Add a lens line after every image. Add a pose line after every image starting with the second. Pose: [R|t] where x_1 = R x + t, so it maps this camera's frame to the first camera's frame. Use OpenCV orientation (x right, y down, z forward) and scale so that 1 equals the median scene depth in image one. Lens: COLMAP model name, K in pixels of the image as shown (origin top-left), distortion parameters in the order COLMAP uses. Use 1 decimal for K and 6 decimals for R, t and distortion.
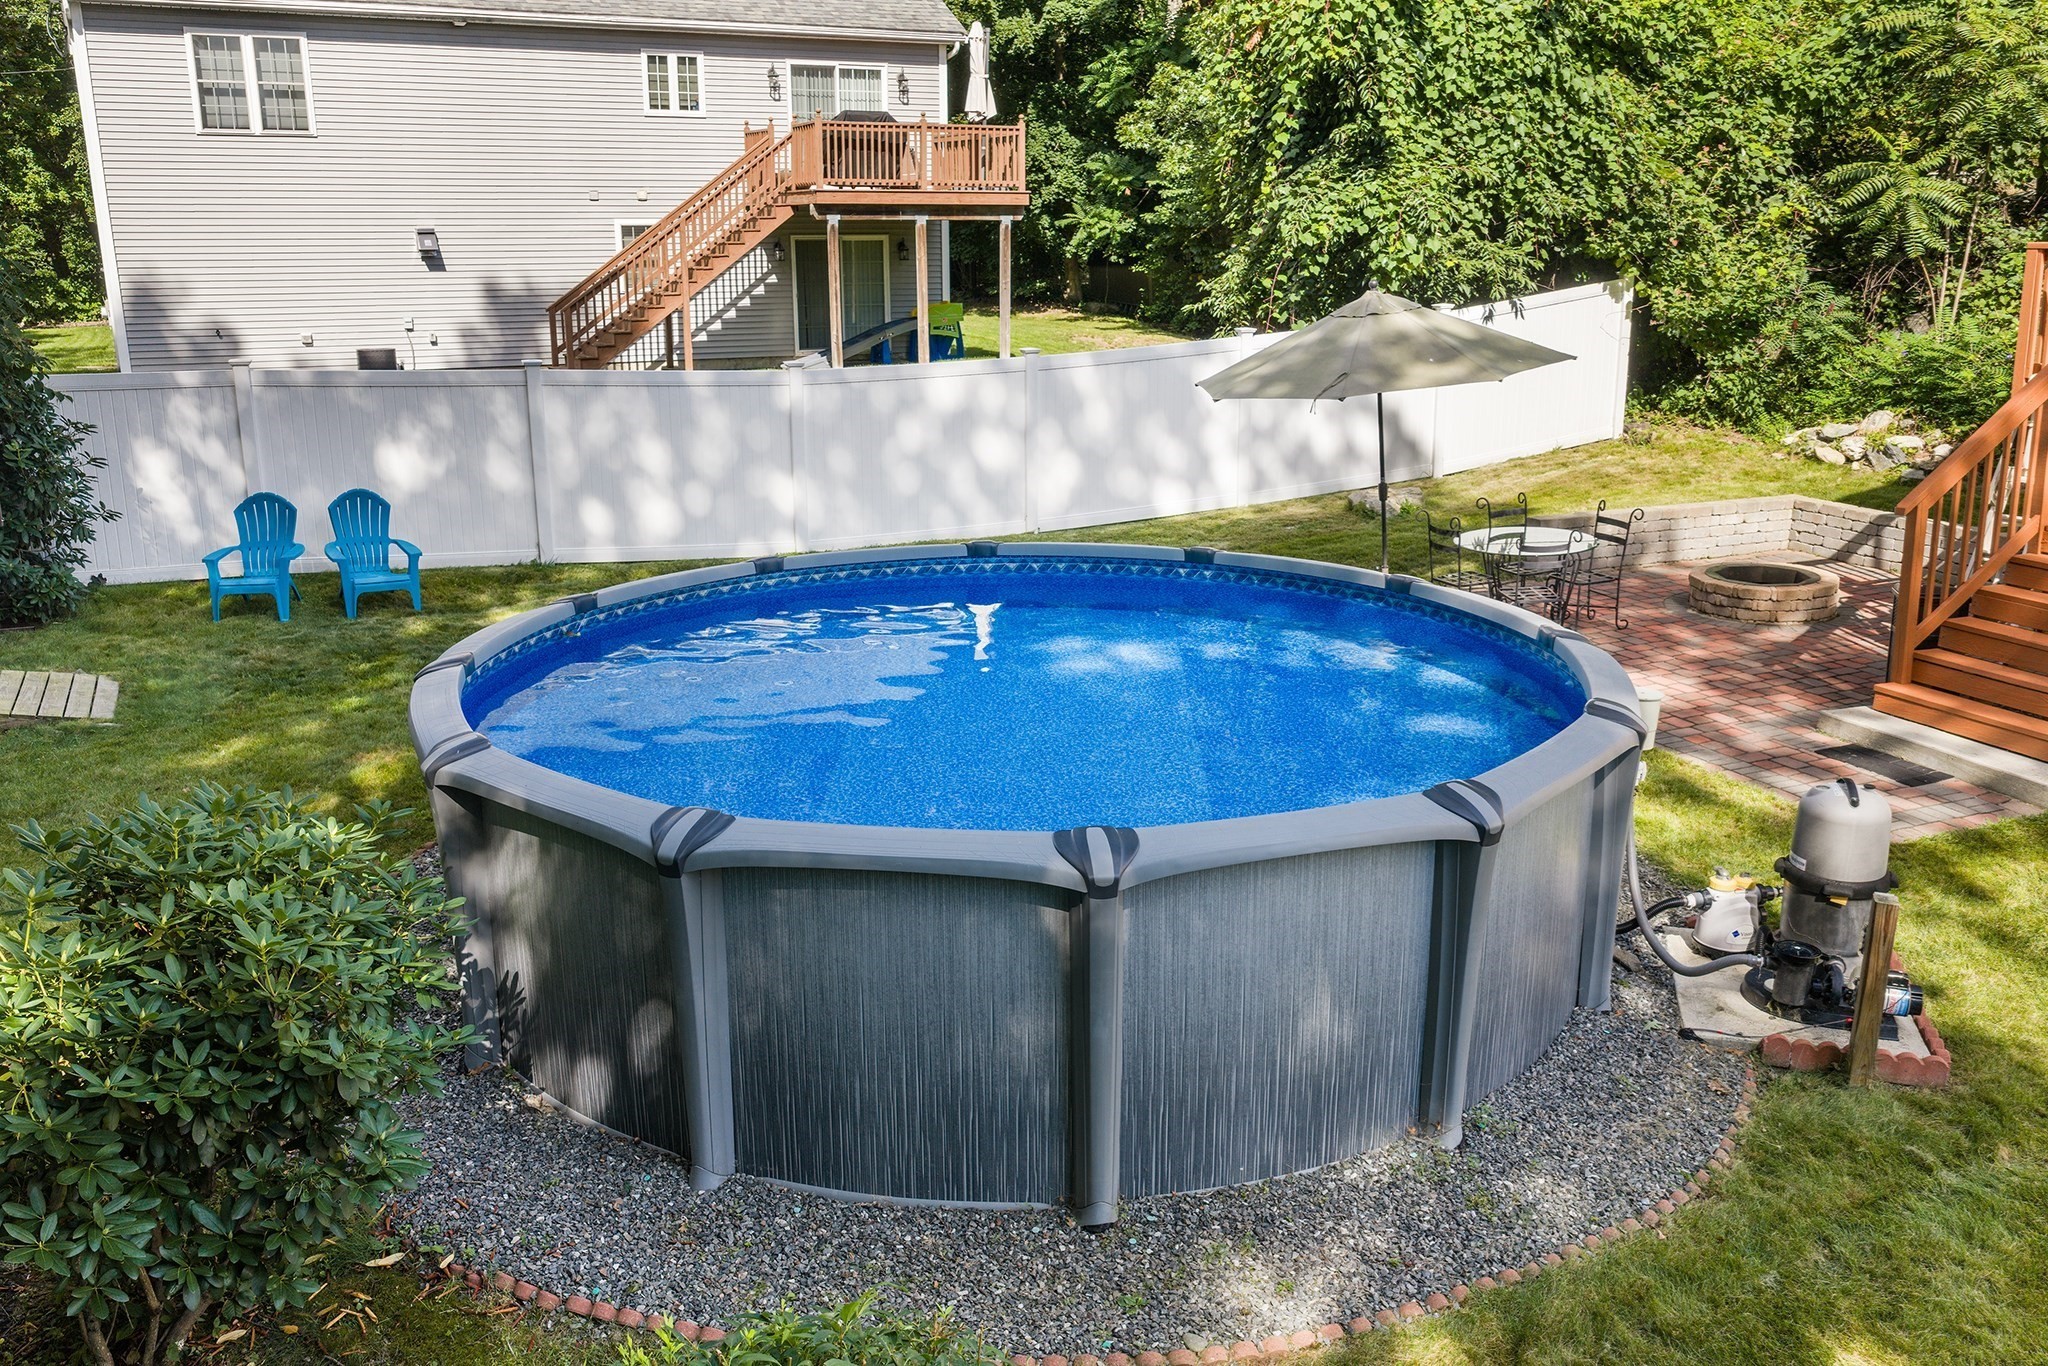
lens RADIAL K [[1739.2, 0, 1028.2], [0, 1739.2, 689.3], [0, 0, 1]] dist [0.030717, -0.030530]
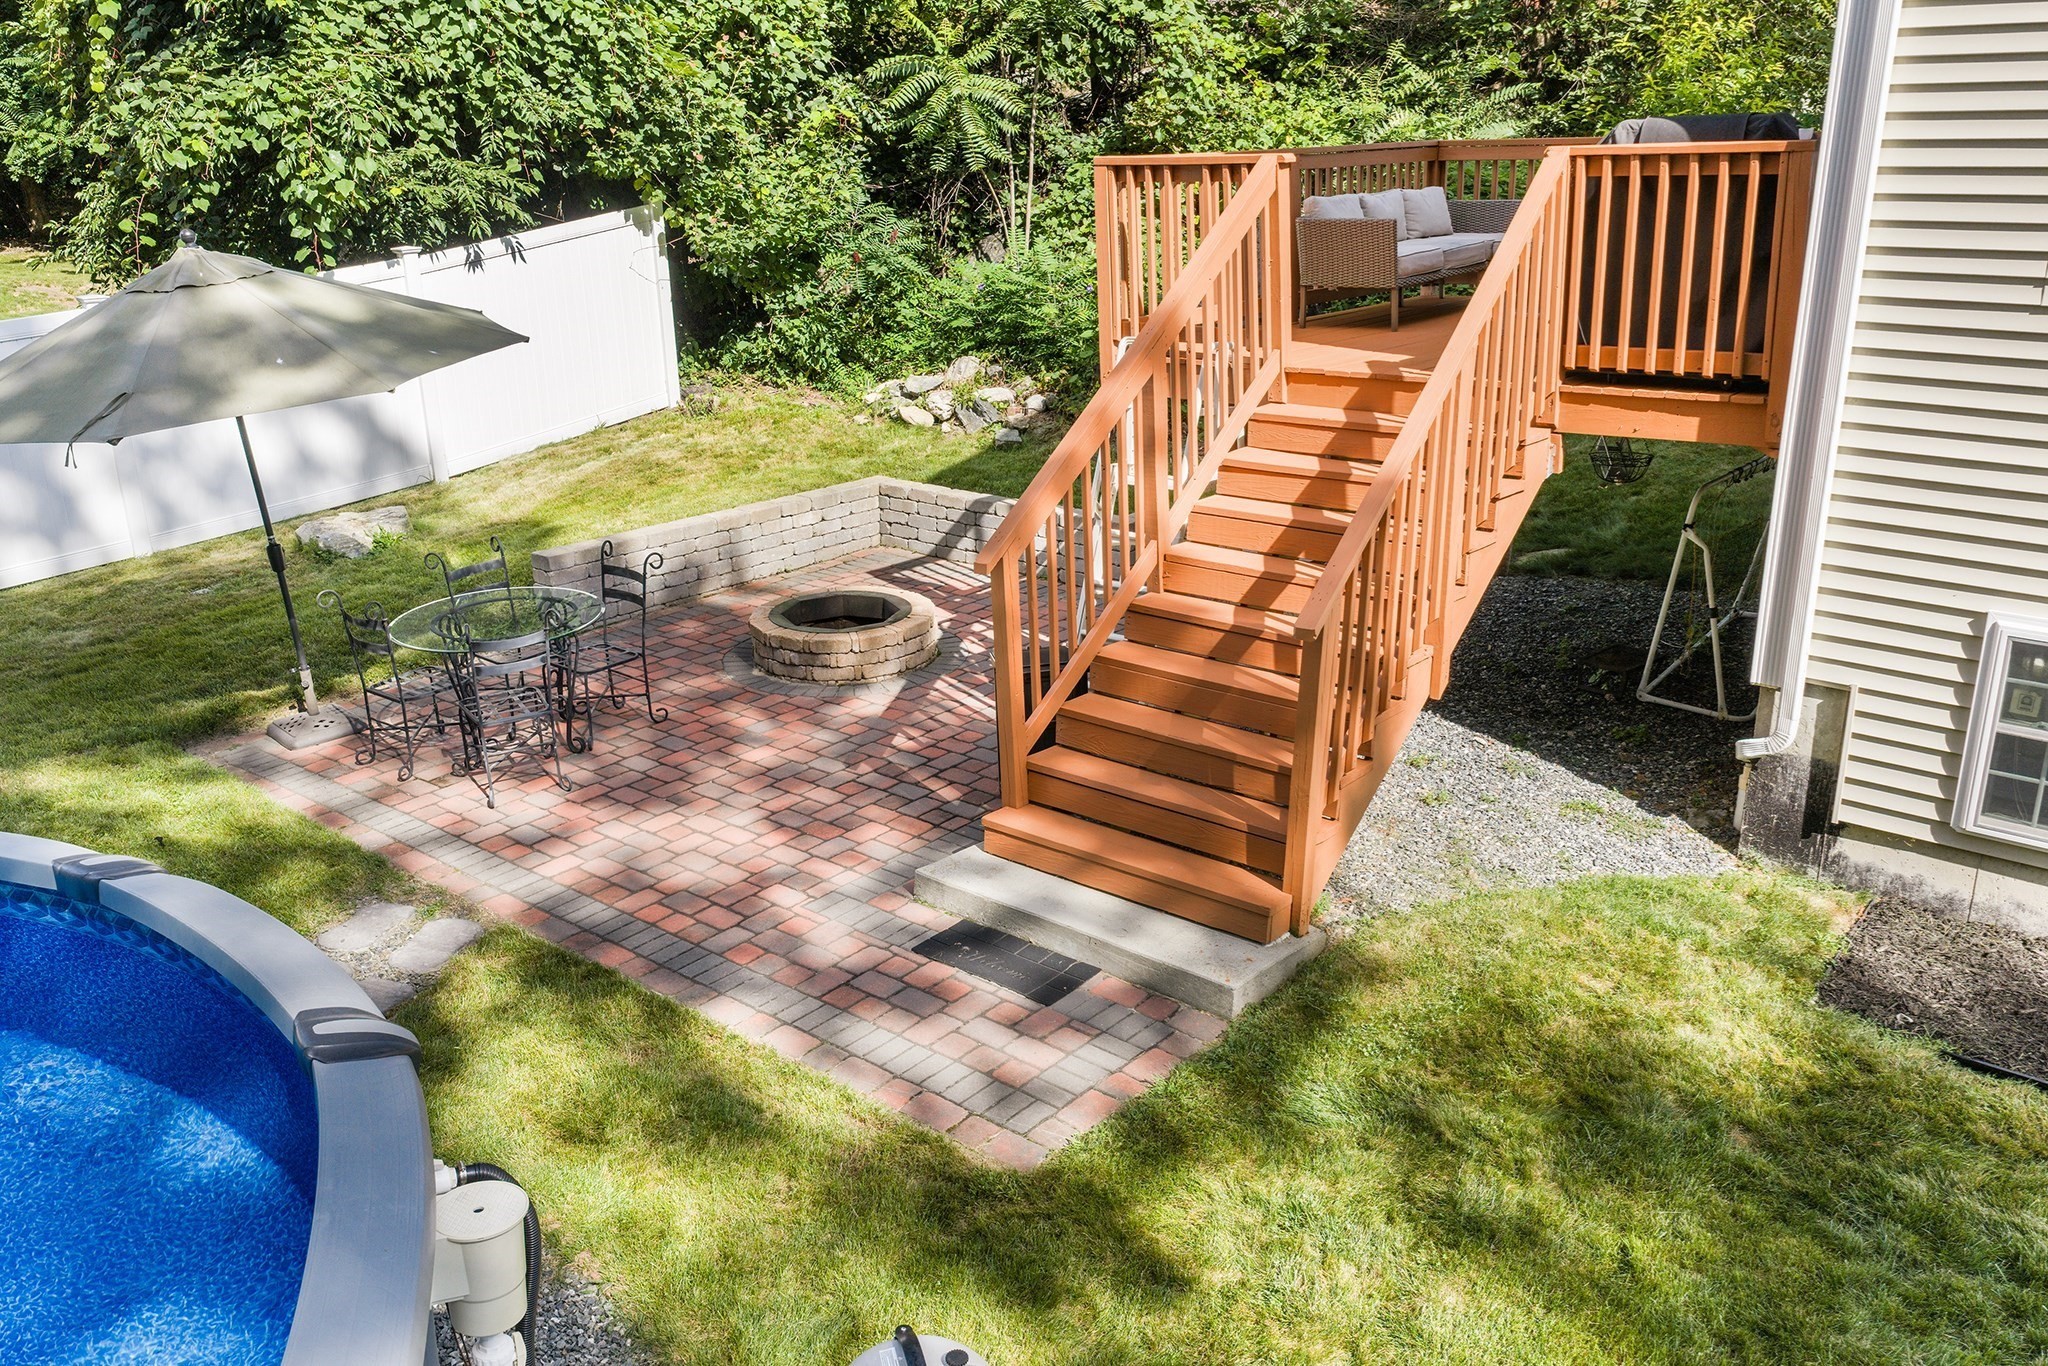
lens RADIAL K [[1739.2, 0, 1028.2], [0, 1739.2, 689.3], [0, 0, 1]] dist [0.030717, -0.030530]
pose [[0.890373, -0.150648, 0.429582, 0.128042], [0.129640, 0.988492, 0.077952, -0.061279], [-0.436382, -0.013715, 0.899657, 0.226727]]
